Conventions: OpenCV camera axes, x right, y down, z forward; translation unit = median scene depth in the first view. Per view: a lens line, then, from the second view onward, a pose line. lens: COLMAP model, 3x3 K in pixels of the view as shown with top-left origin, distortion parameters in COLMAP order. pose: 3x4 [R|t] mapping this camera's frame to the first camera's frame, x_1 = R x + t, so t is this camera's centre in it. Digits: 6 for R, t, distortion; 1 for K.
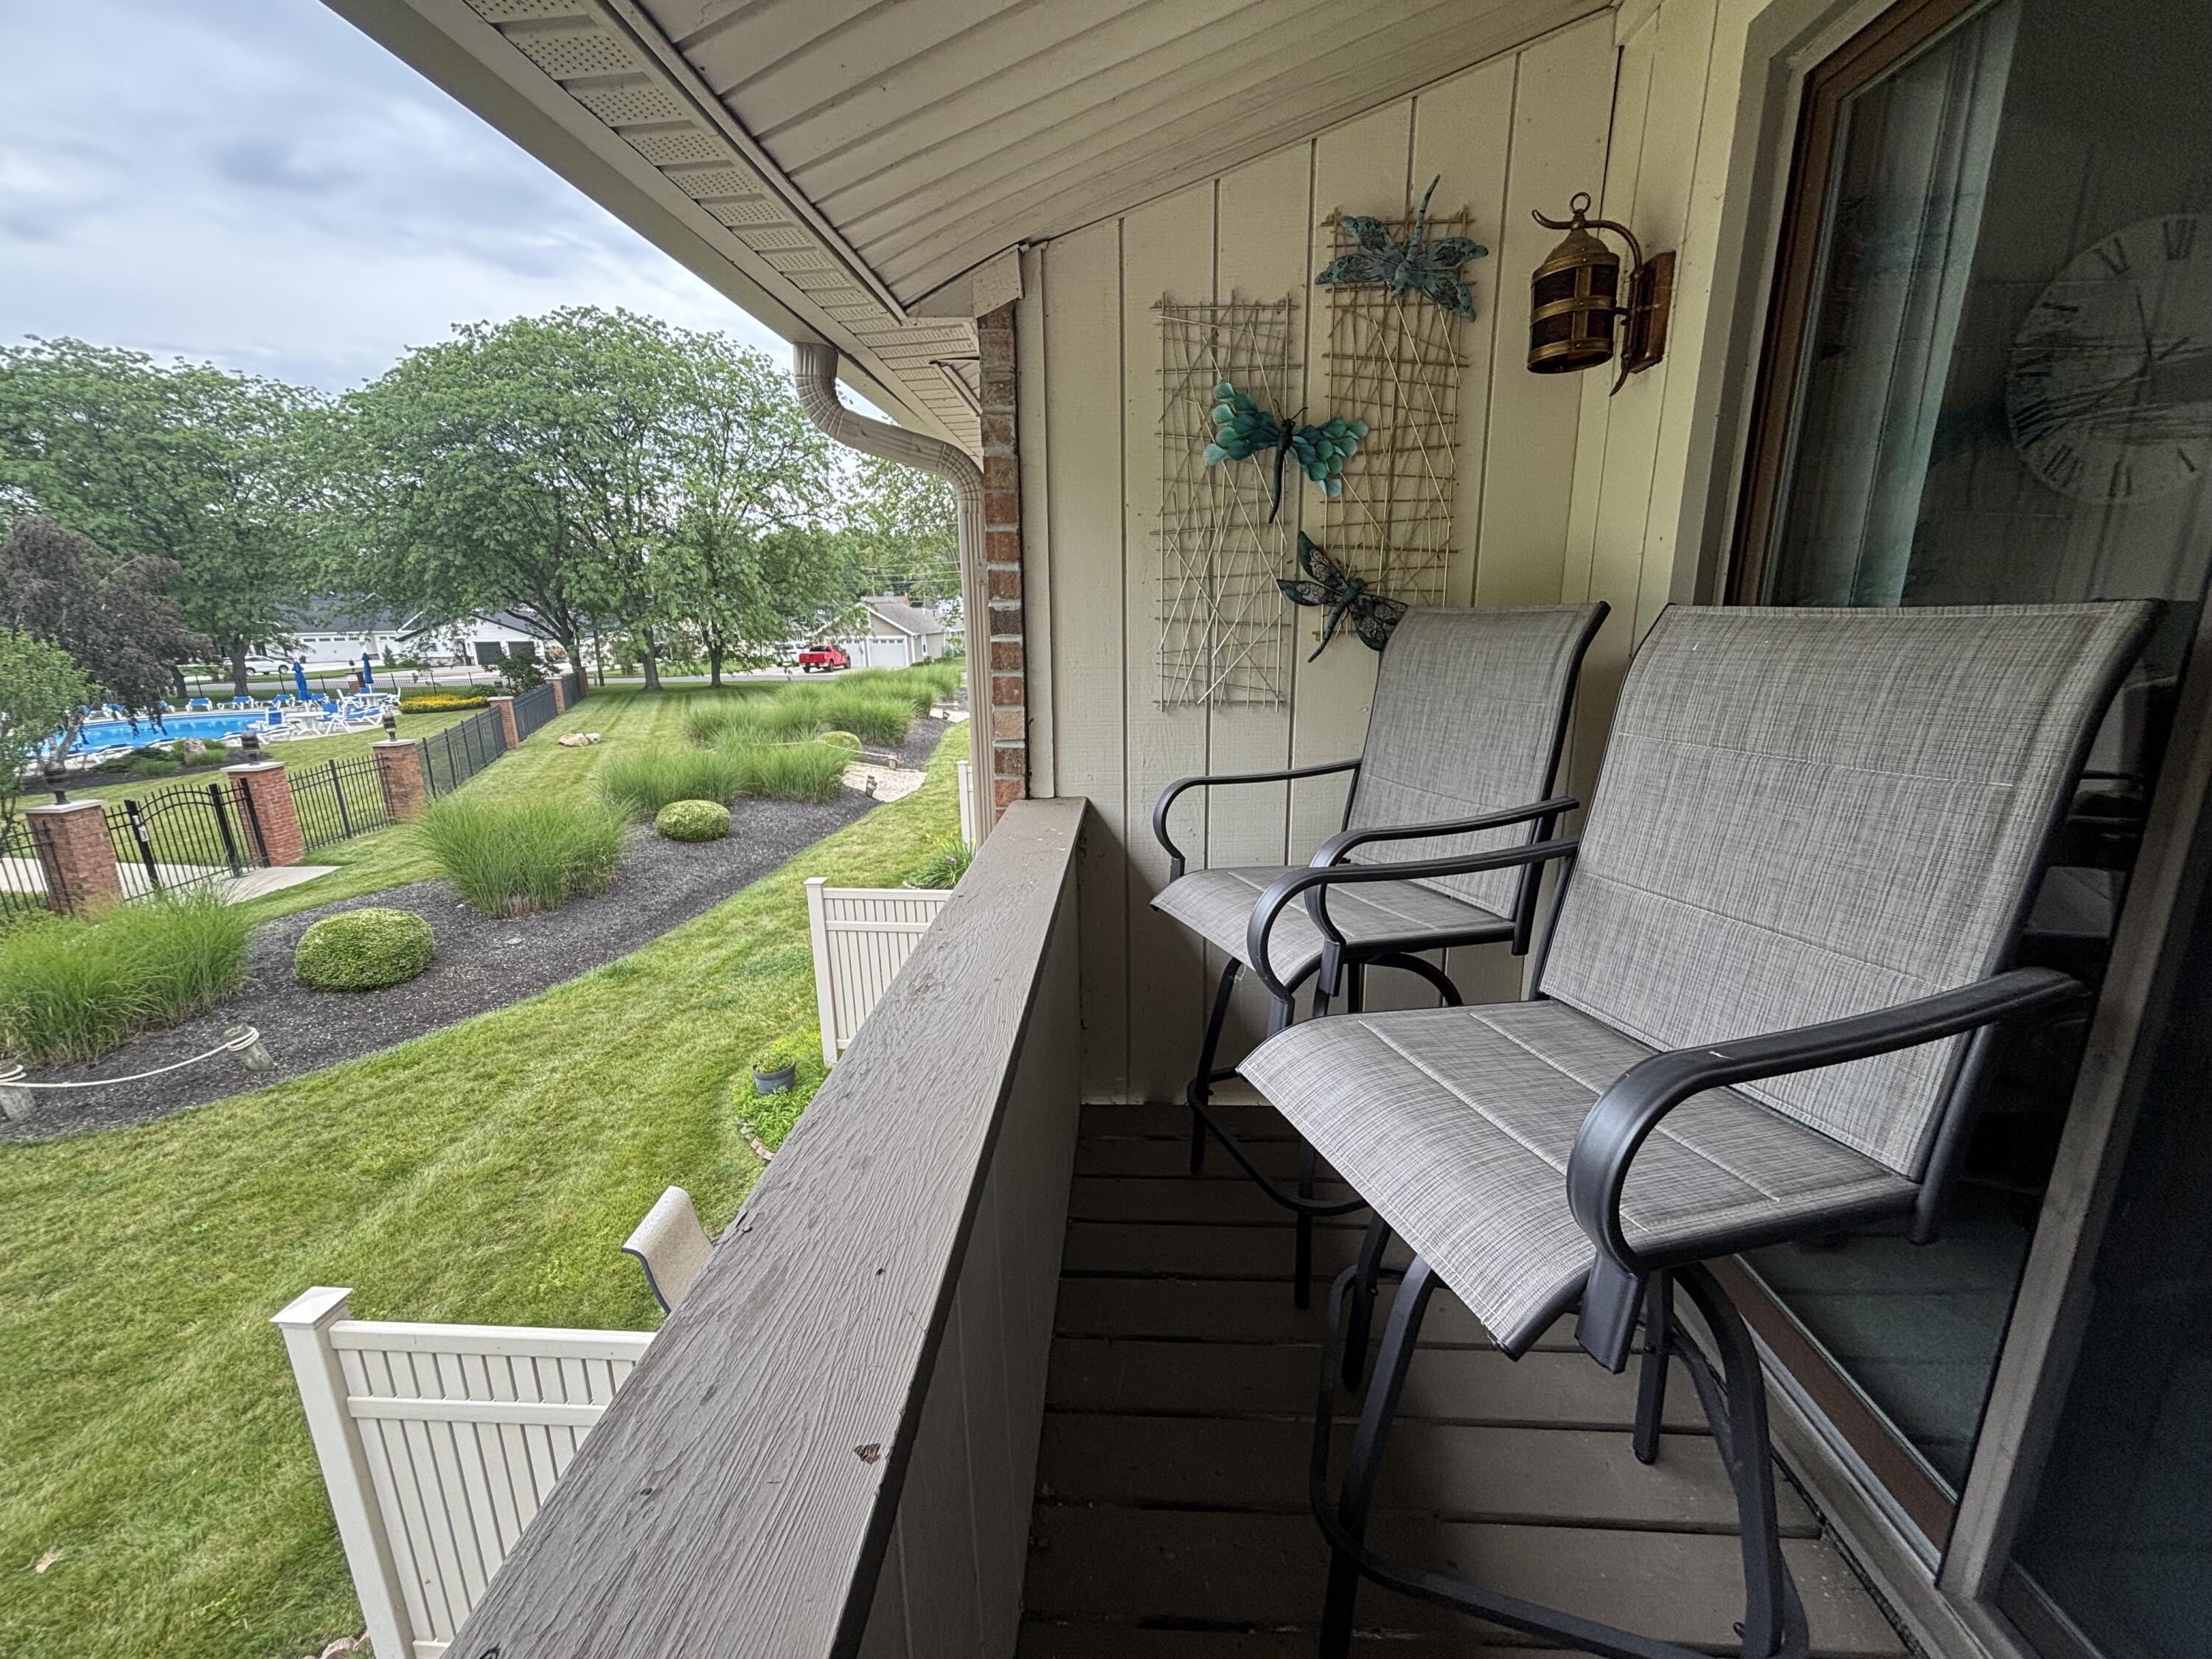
lens RADIAL K [[891.2, 0, 1101.2], [0, 891.2, 827.5], [0, 0, 1]] dist [0.000306, 0.000206]
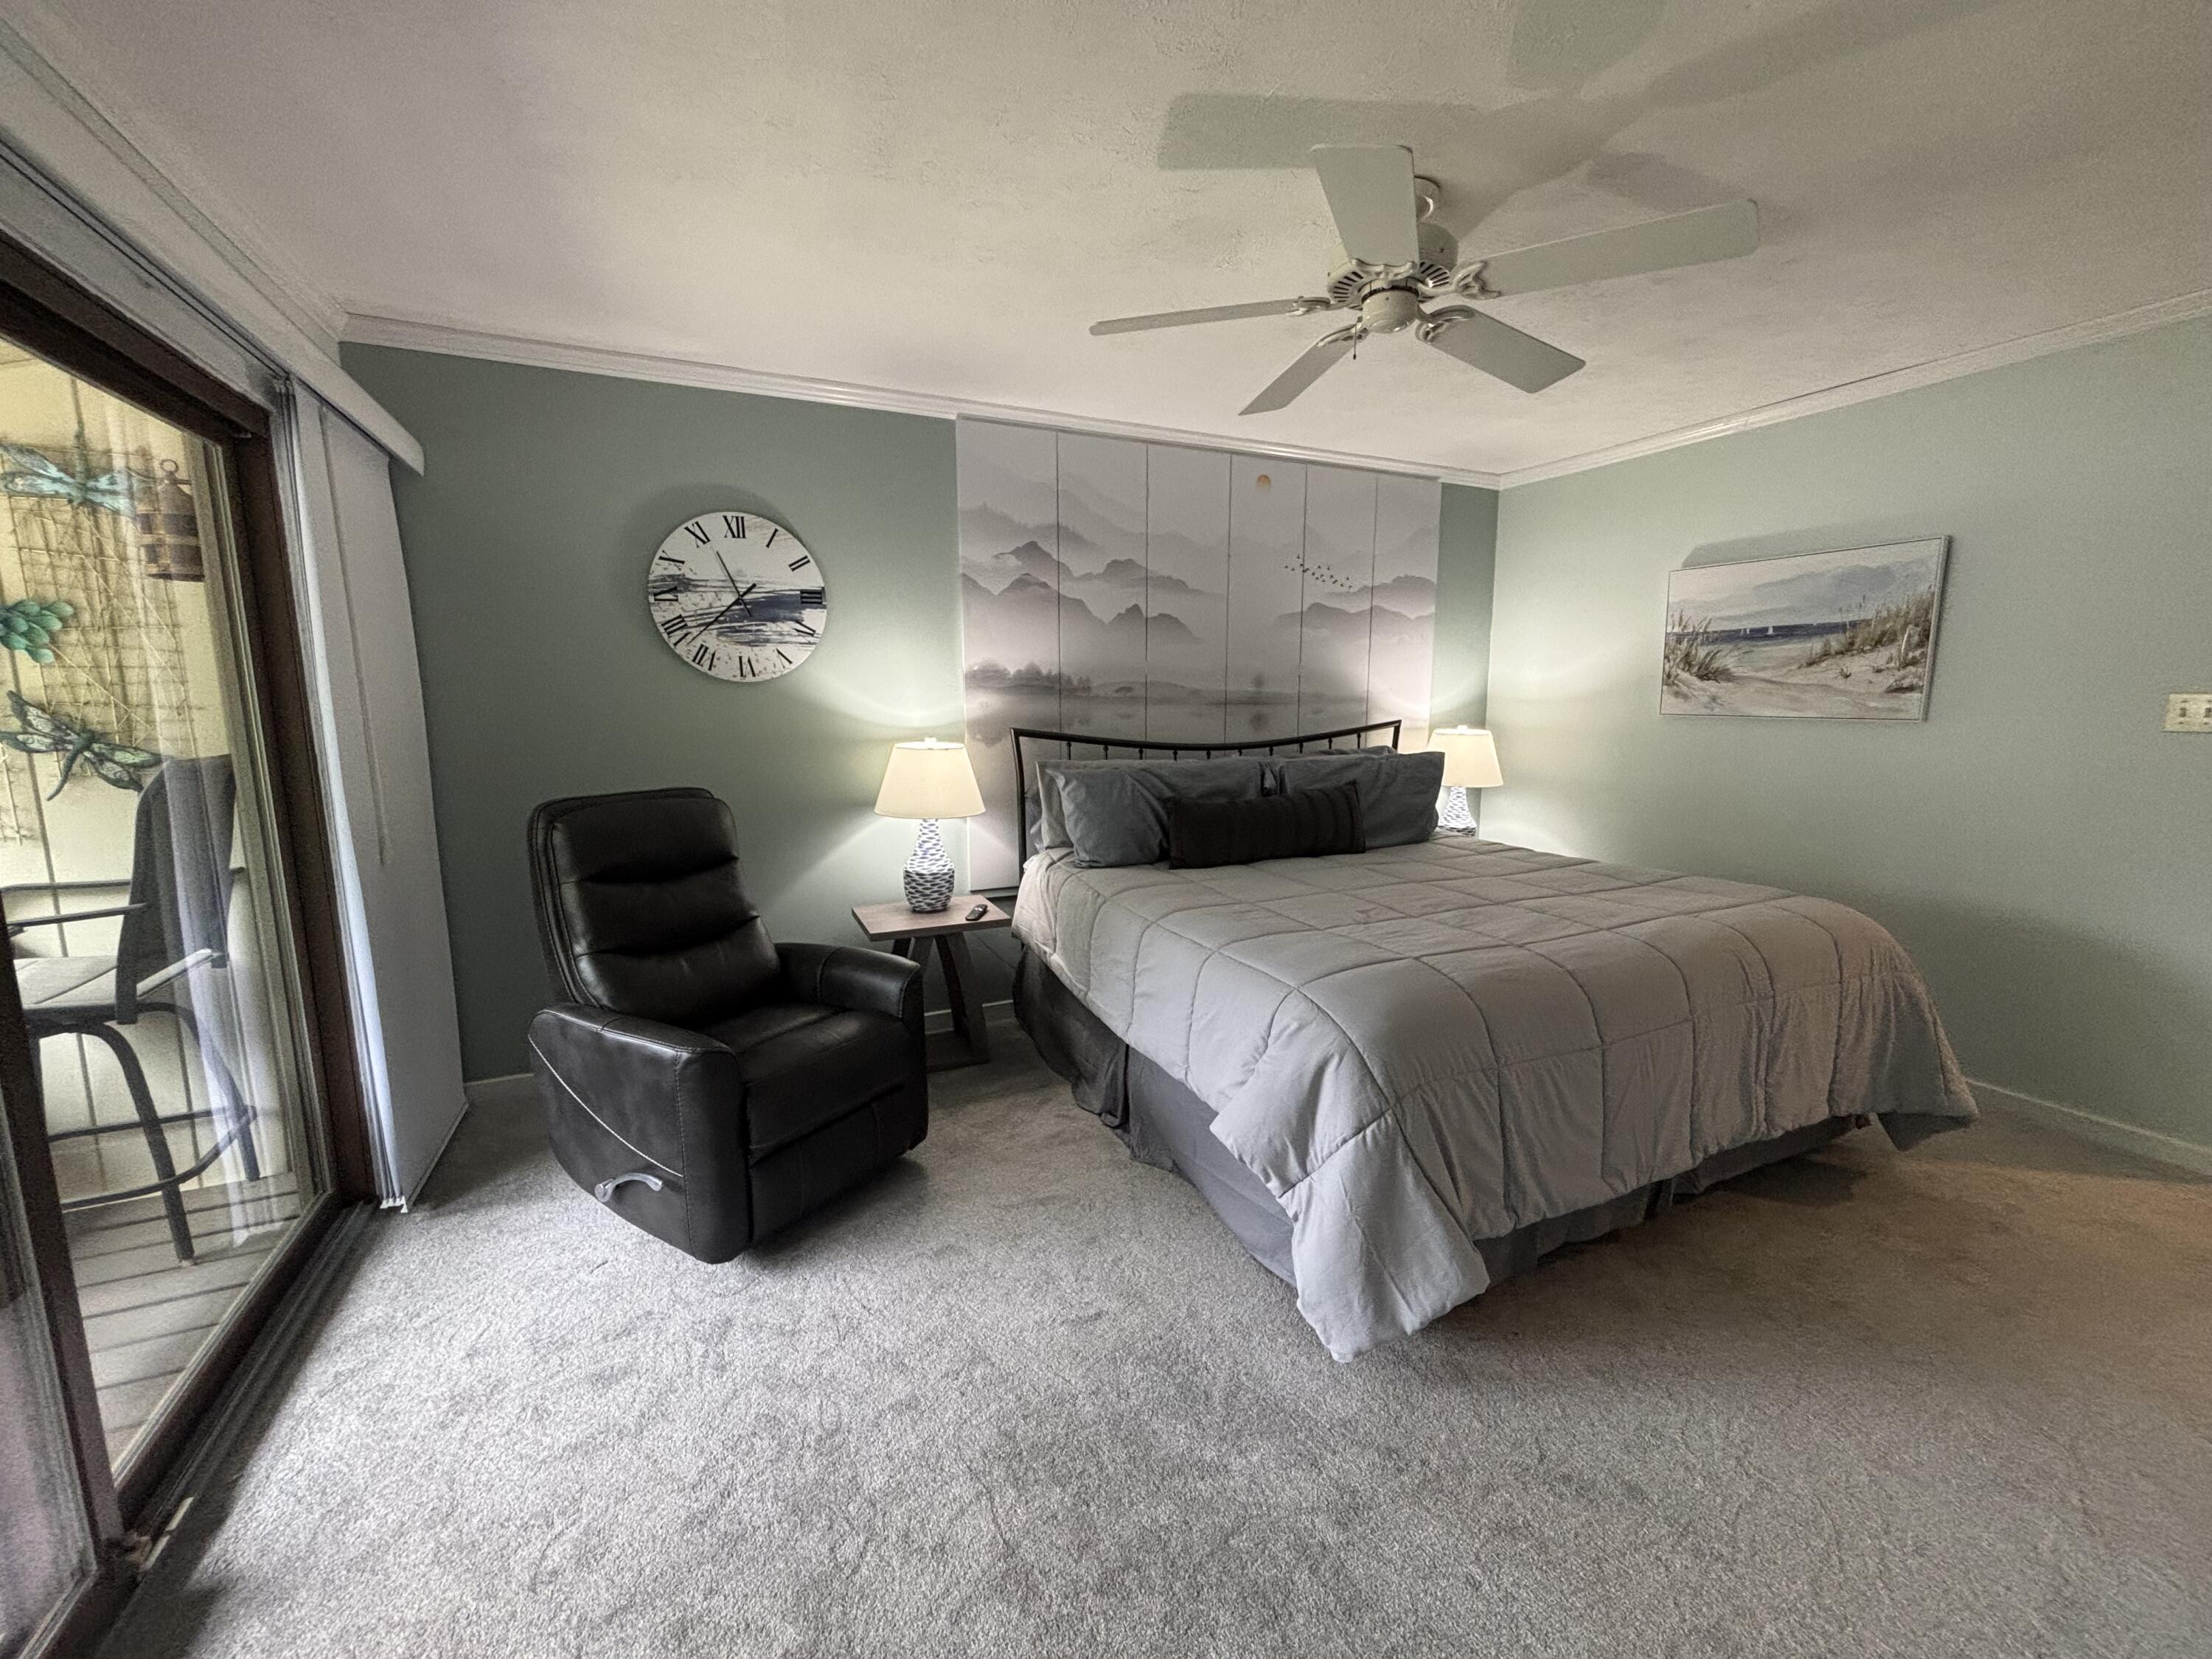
lens RADIAL K [[891.2, 0, 1103.2], [0, 891.2, 832.4], [0, 0, 1]] dist [0.000306, 0.000206]
pose [[0.883781, -0.060701, 0.463947, 0.953326], [0.105737, 0.991809, -0.071654, 0.083965], [-0.455797, 0.112383, 0.882960, -0.658591]]
